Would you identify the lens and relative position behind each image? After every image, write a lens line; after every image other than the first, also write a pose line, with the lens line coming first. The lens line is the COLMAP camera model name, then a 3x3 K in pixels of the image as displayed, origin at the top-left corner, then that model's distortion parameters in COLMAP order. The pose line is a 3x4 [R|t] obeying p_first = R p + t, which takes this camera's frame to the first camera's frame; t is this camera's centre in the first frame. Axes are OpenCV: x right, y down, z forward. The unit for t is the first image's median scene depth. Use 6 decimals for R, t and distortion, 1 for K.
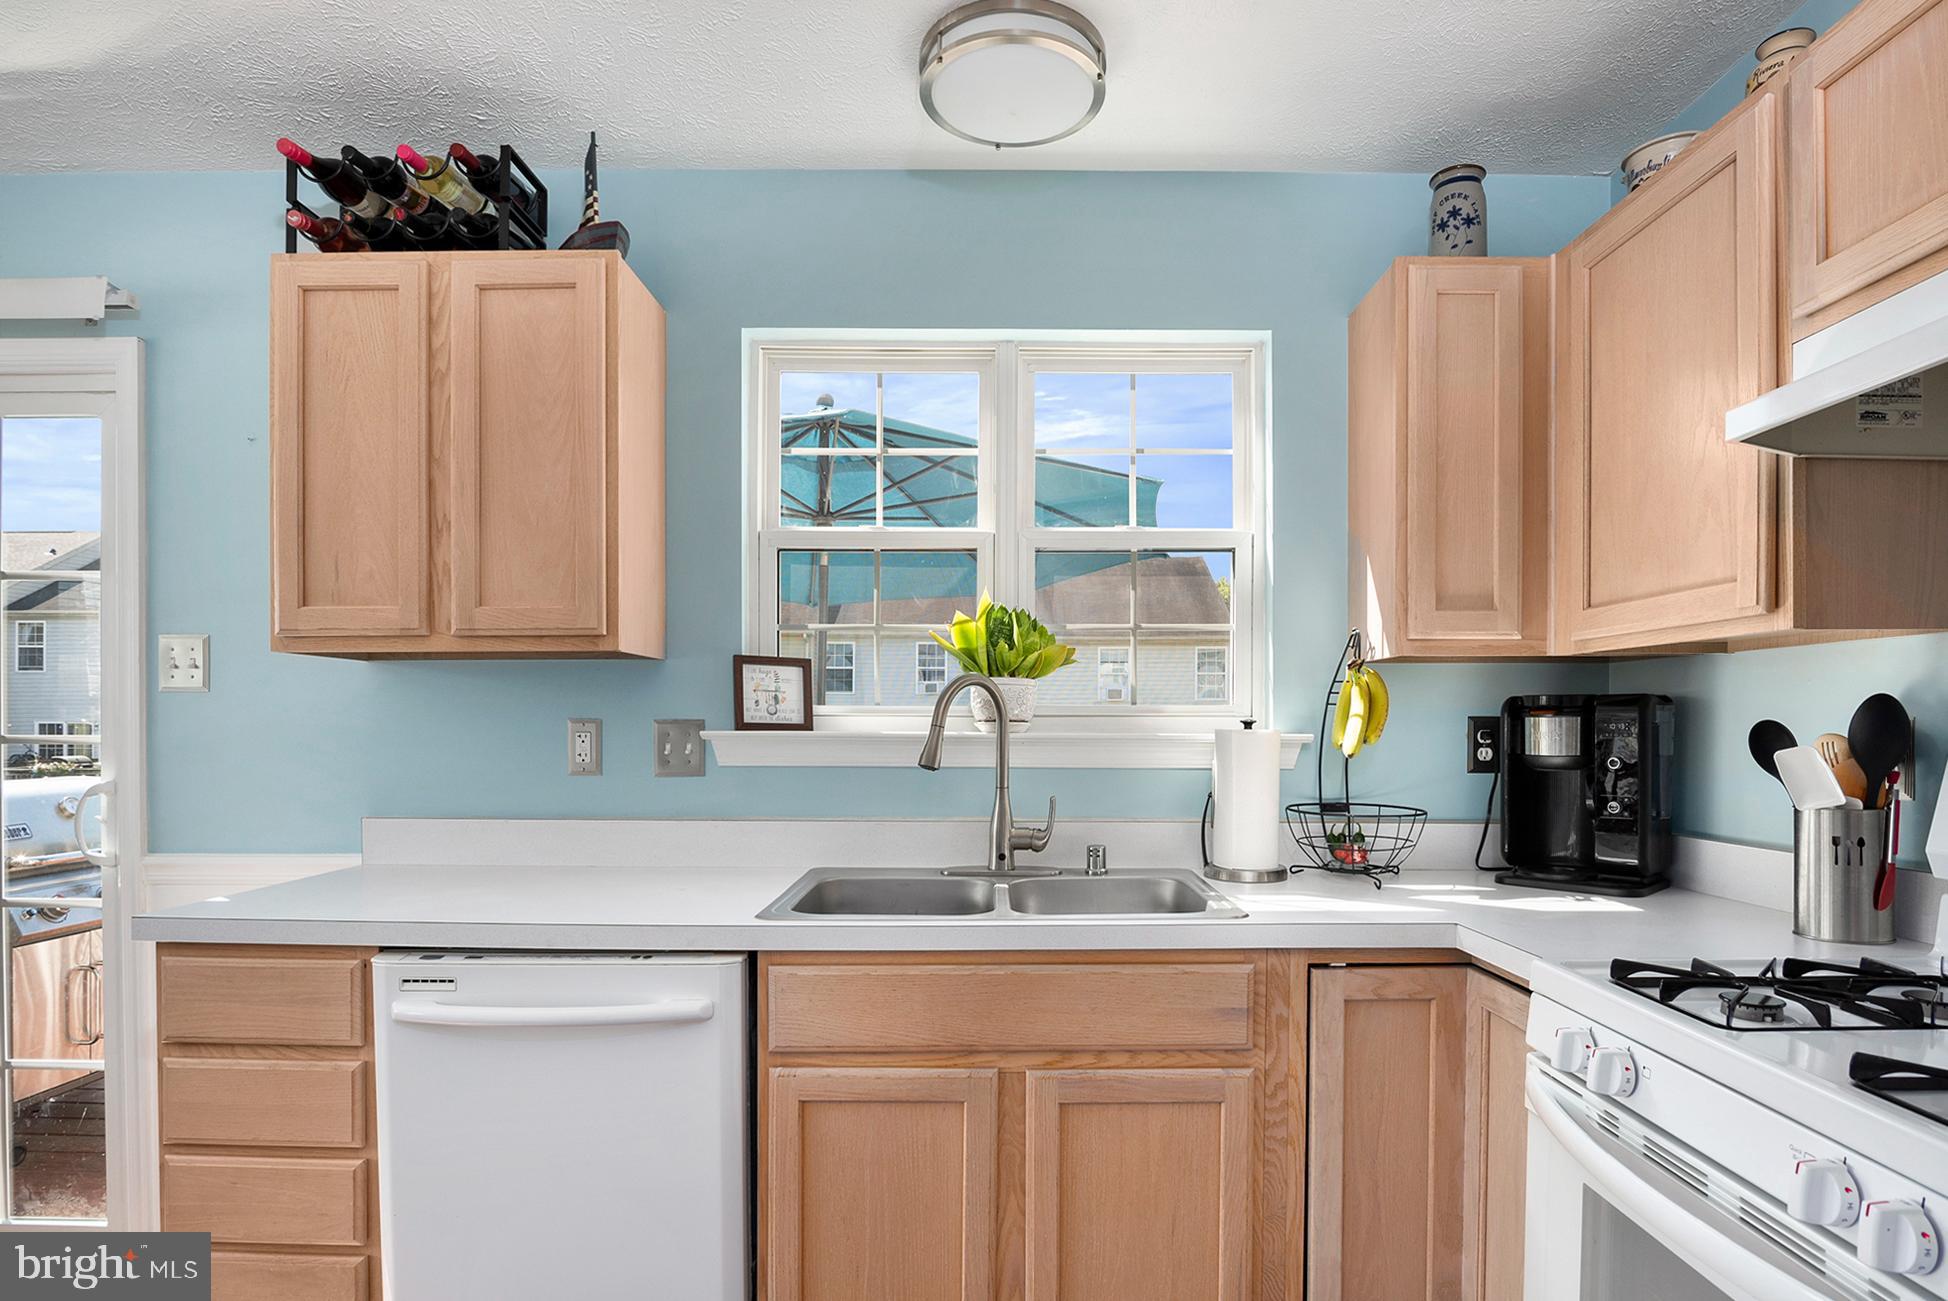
lens RADIAL K [[1077.3, 0, 978.4], [0, 1077.3, 731.2], [0, 0, 1]] dist [-0.019742, 0.000023]
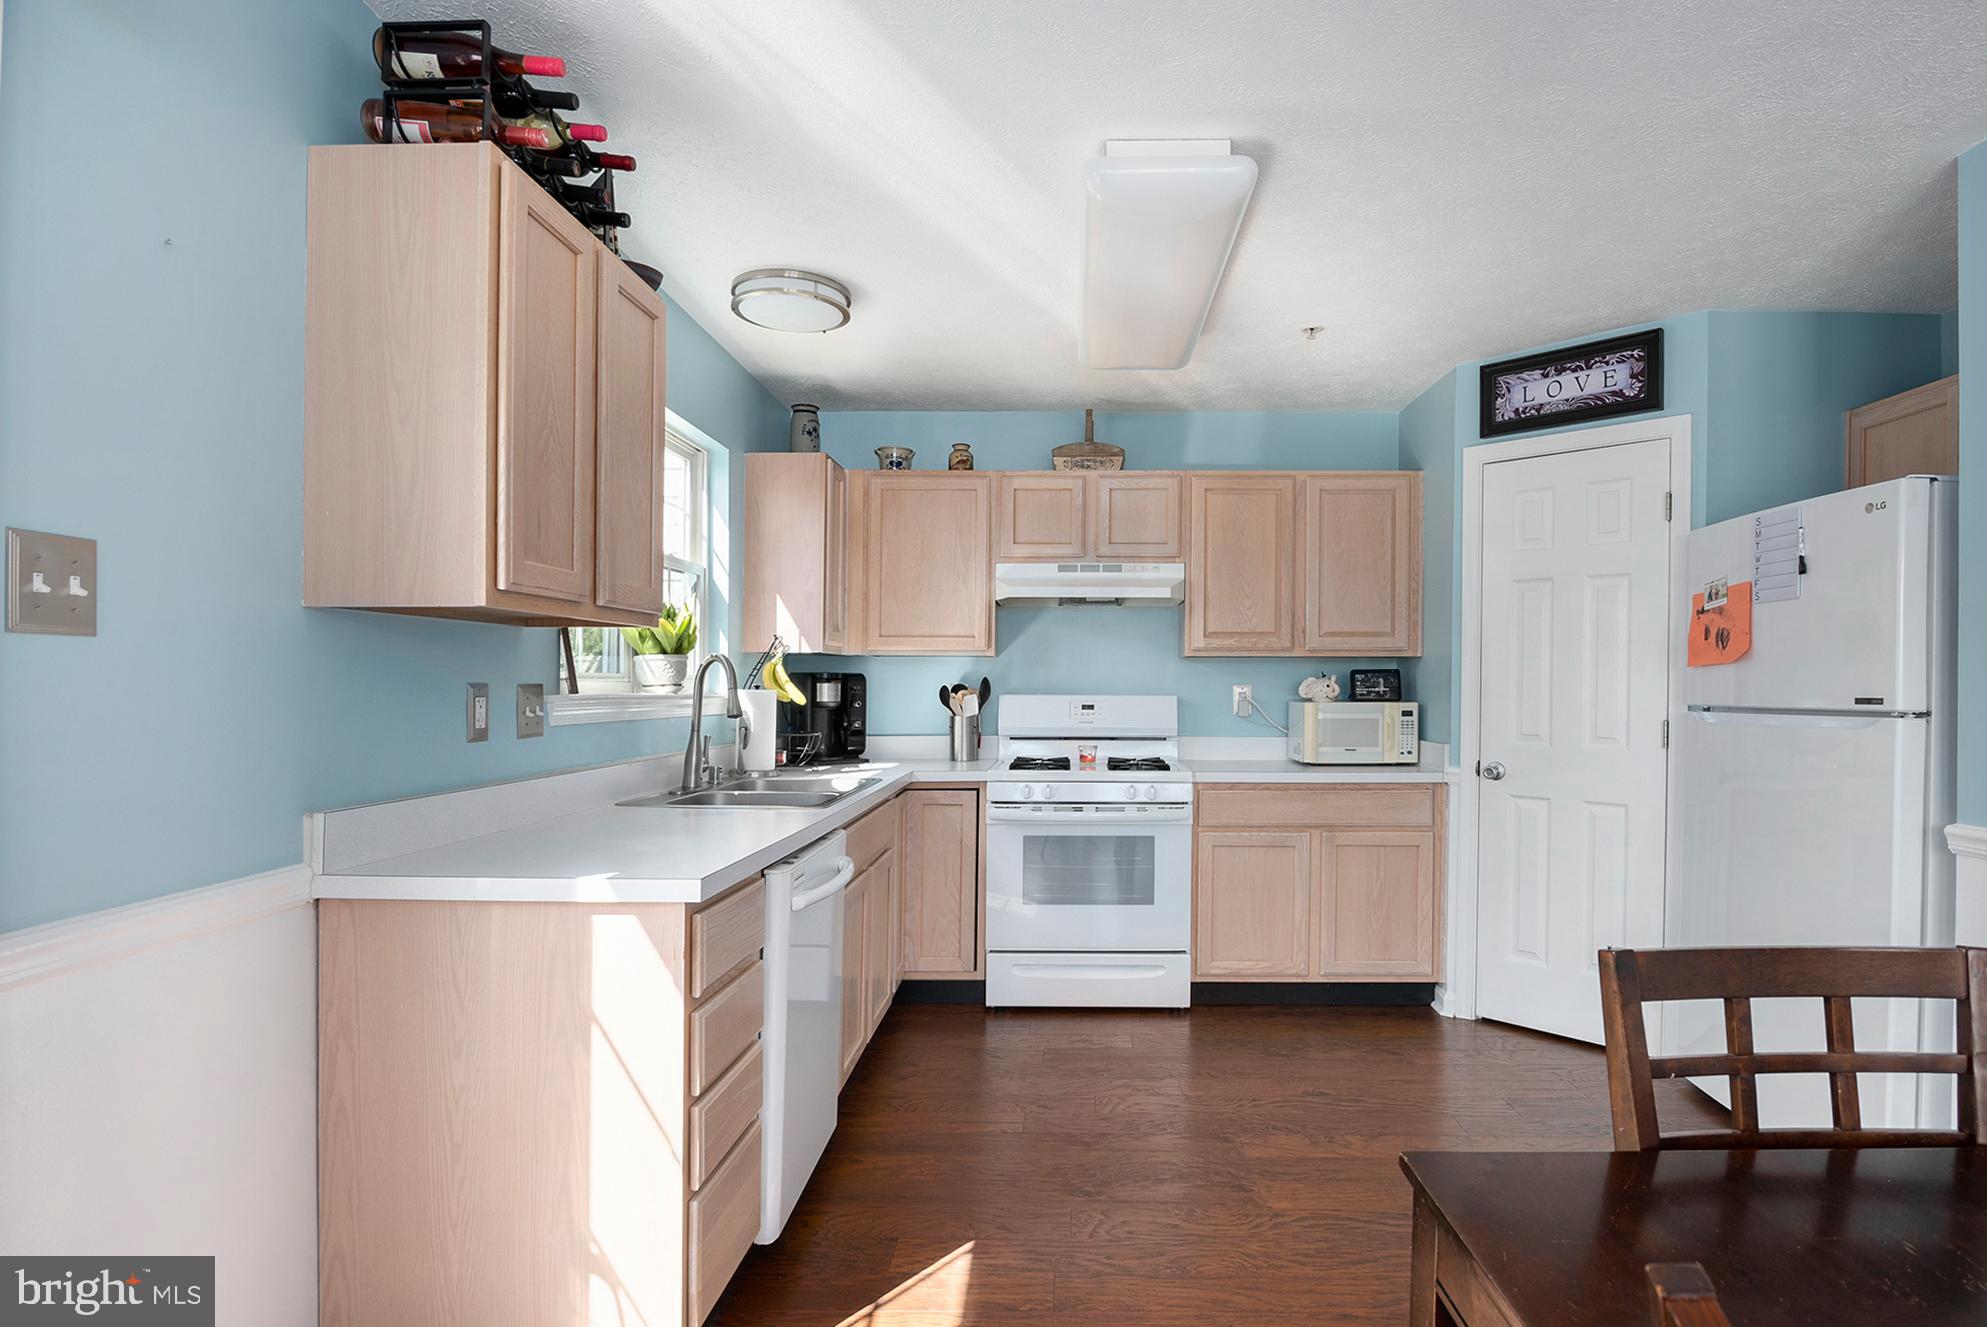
lens RADIAL K [[992.4, 0, 1056.2], [0, 992.4, 688.1], [0, 0, 1]] dist [-0.017396, -0.000015]
pose [[0.017690, -0.004253, 0.999834, -1.442629], [0.003425, 0.999985, 0.004193, -0.010362], [-0.999838, 0.003350, 0.017704, 0.533825]]
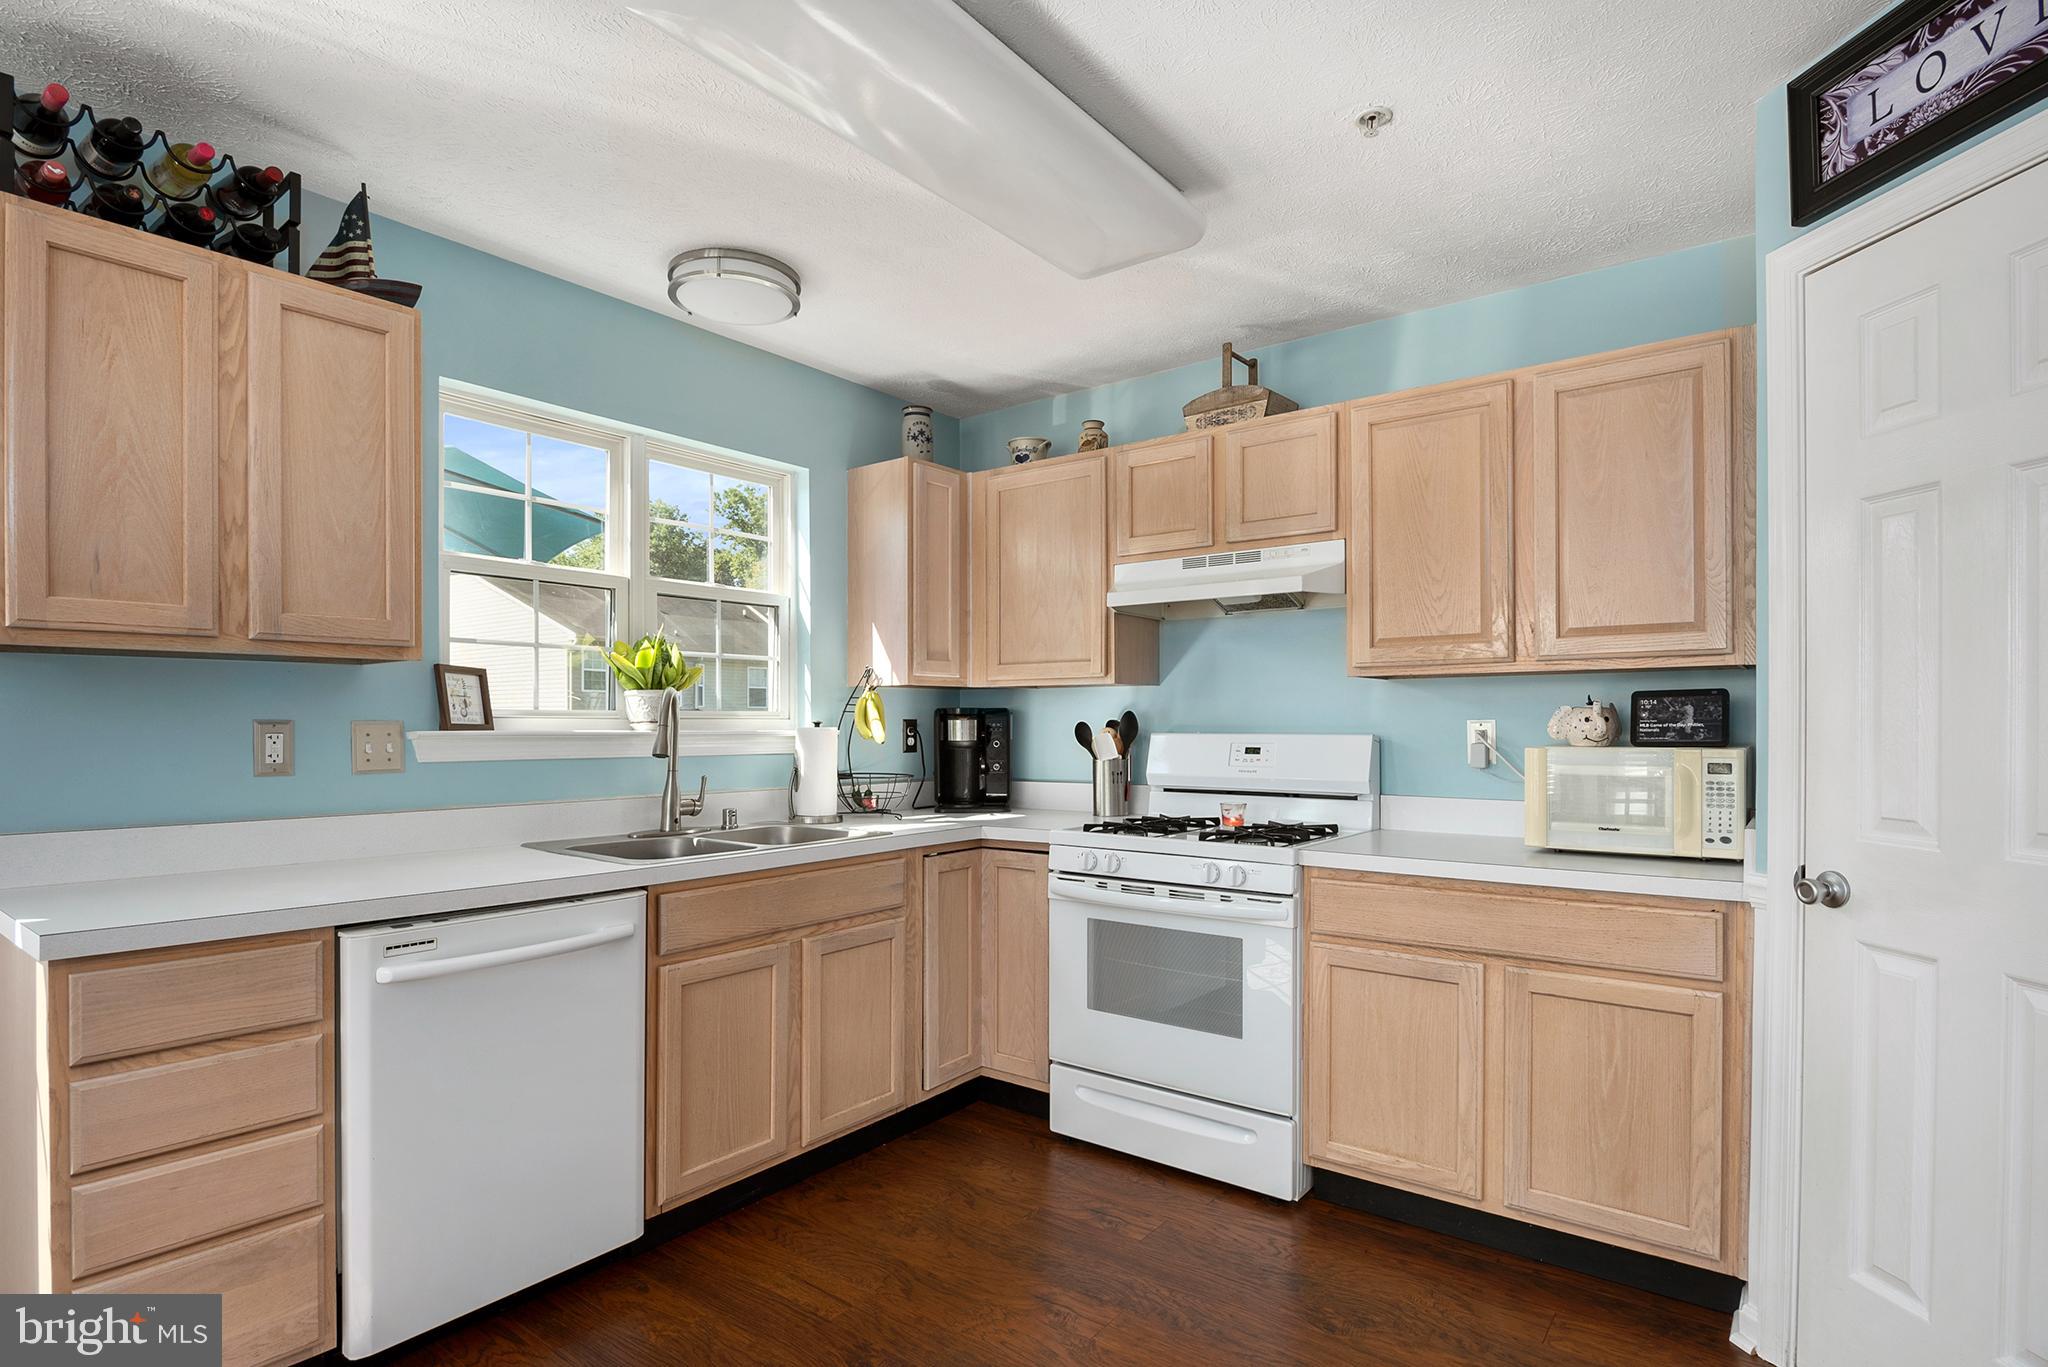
lens RADIAL K [[1022.2, 0, 1067.6], [0, 1022.2, 728.1], [0, 0, 1]] dist [-0.010862, -0.000293]
pose [[0.593493, -0.004734, 0.804825, -0.794965], [0.006983, 0.999975, 0.000733, 0.000540], [-0.804809, 0.005186, 0.593512, -0.194180]]
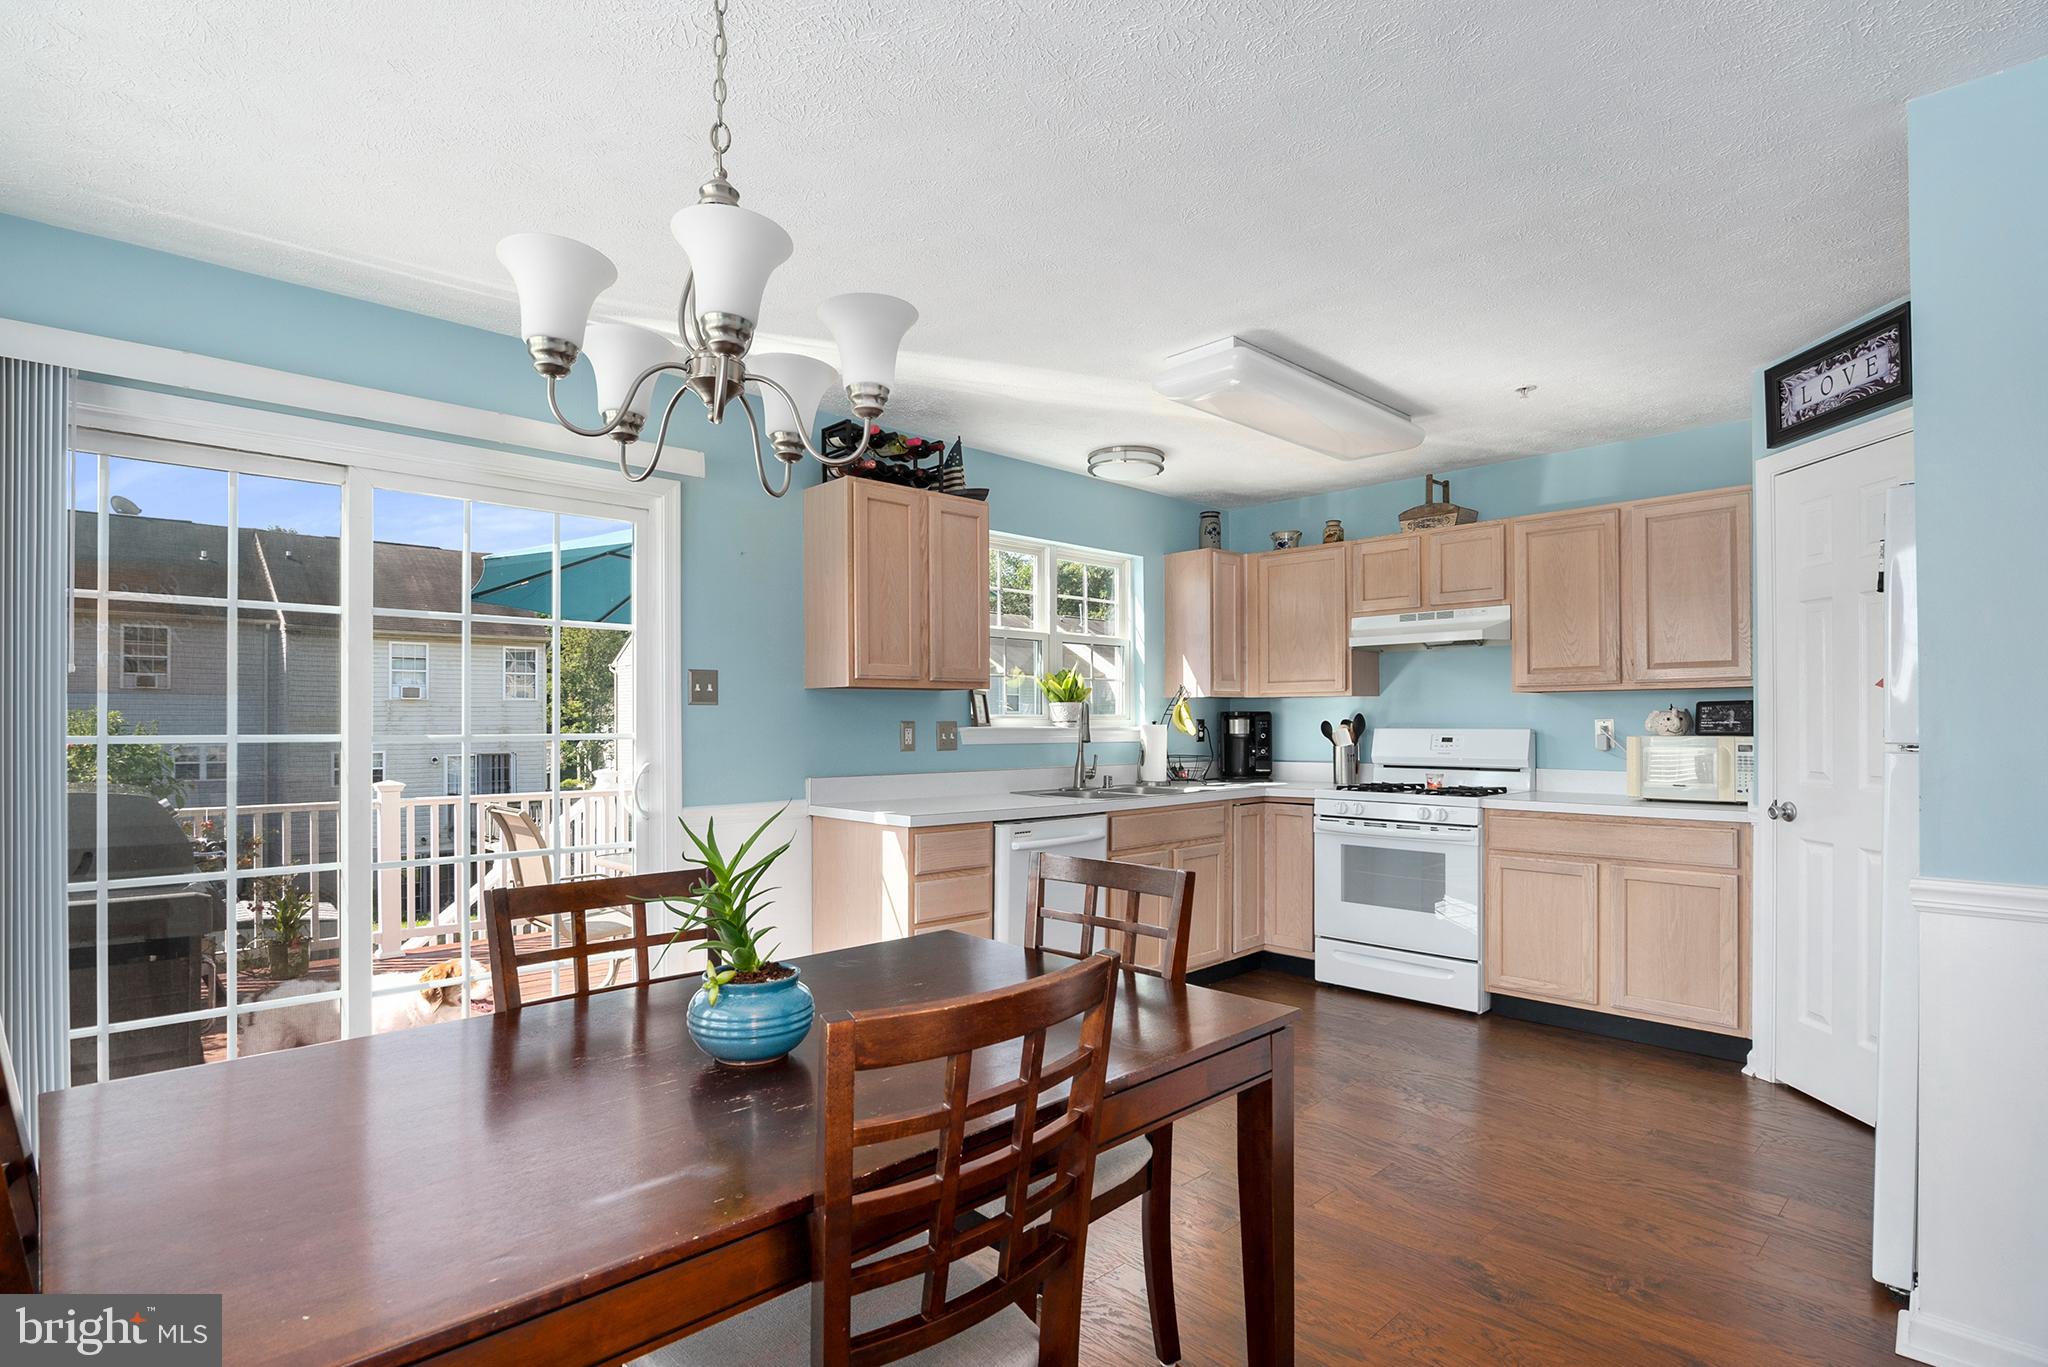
lens RADIAL K [[1017.8, 0, 1059.5], [0, 1017.8, 719.1], [0, 0, 1]] dist [-0.006020, -0.000354]
pose [[0.712922, -0.001278, 0.701242, -1.657149], [0.008573, 0.999939, -0.006894, -0.000809], [-0.701191, 0.010927, 0.712890, -0.542833]]
